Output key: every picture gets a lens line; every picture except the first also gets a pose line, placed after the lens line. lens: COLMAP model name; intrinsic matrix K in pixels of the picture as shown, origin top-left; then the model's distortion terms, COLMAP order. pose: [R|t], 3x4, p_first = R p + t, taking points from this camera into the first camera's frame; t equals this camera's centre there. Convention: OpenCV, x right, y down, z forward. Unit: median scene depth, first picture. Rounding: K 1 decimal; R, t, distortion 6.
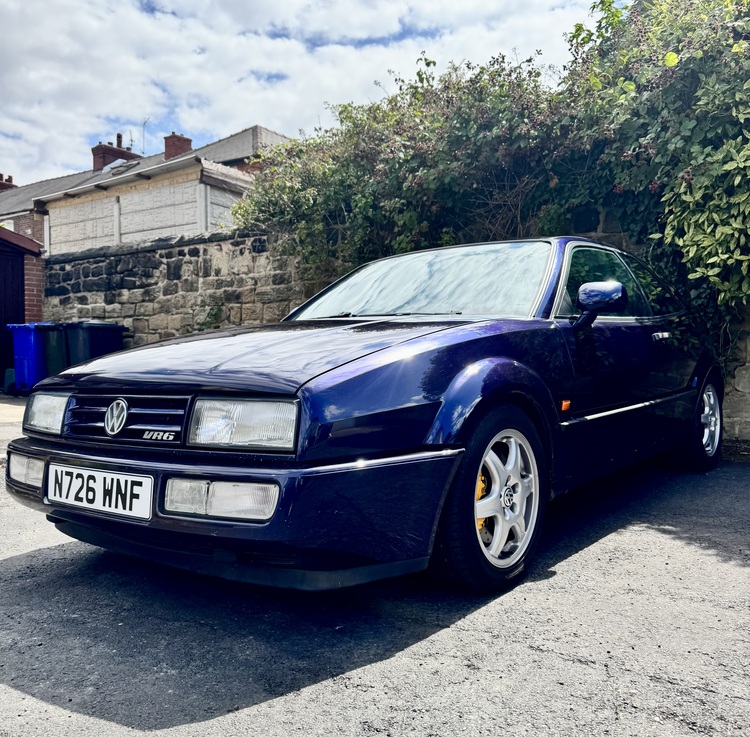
lens RADIAL K [[728.1, 0, 374.8], [0, 728.1, 364.9], [0, 0, 1]] dist [-0.003218, 0.000000]
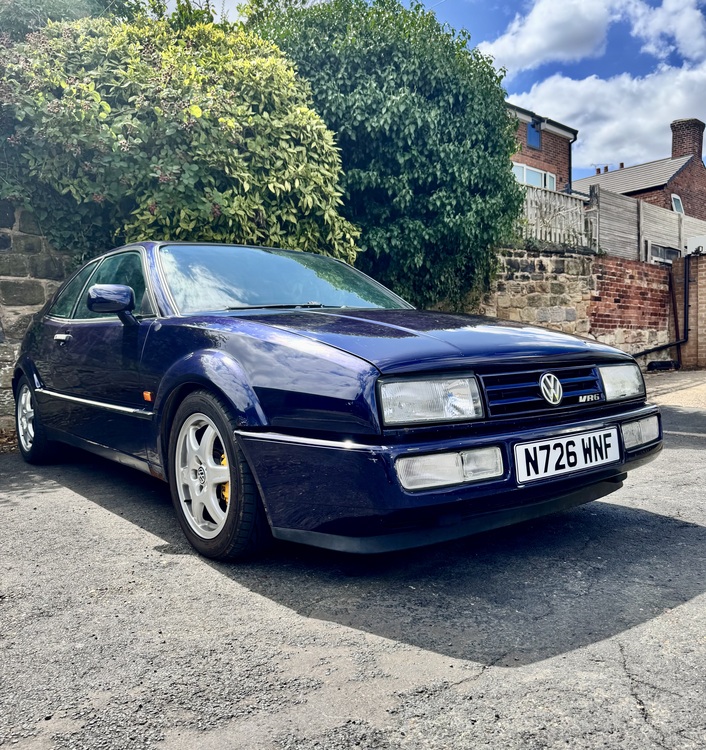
lens RADIAL K [[685.8, 0, 350.7], [0, 685.8, 372.0], [0, 0, 1]] dist [0.006560, -0.016580]
pose [[0.229202, -0.020134, 0.973171, -0.615227], [0.030341, 0.999448, 0.013531, 0.010271], [-0.972906, 0.026426, 0.229686, 0.454892]]
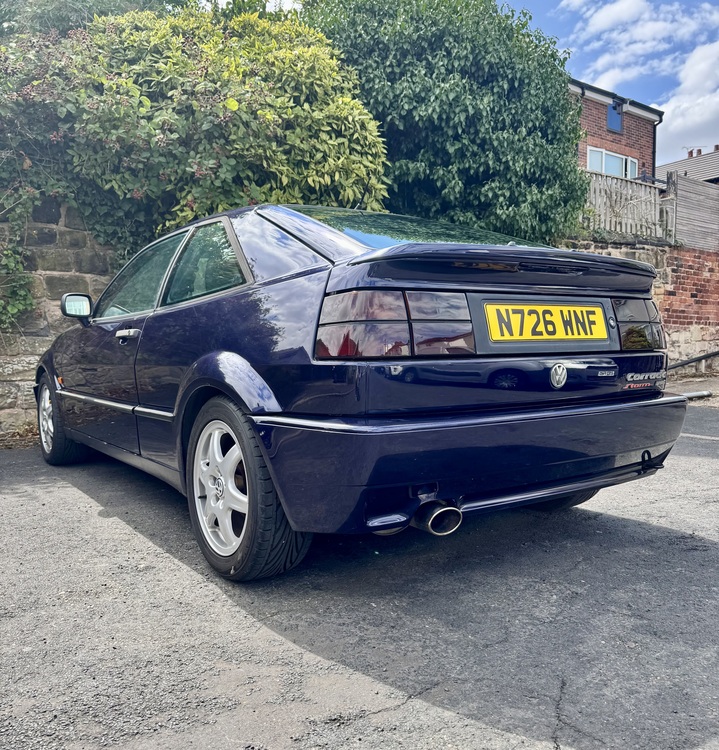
lens RADIAL K [[698.2, 0, 360.0], [0, 698.2, 380.0], [0, 0, 1]] dist [0.000623, -0.003980]
pose [[0.321847, -0.038735, 0.945999, -0.592335], [0.016622, 0.999240, 0.035261, 0.000589], [-0.946646, 0.004376, 0.322246, 0.393425]]
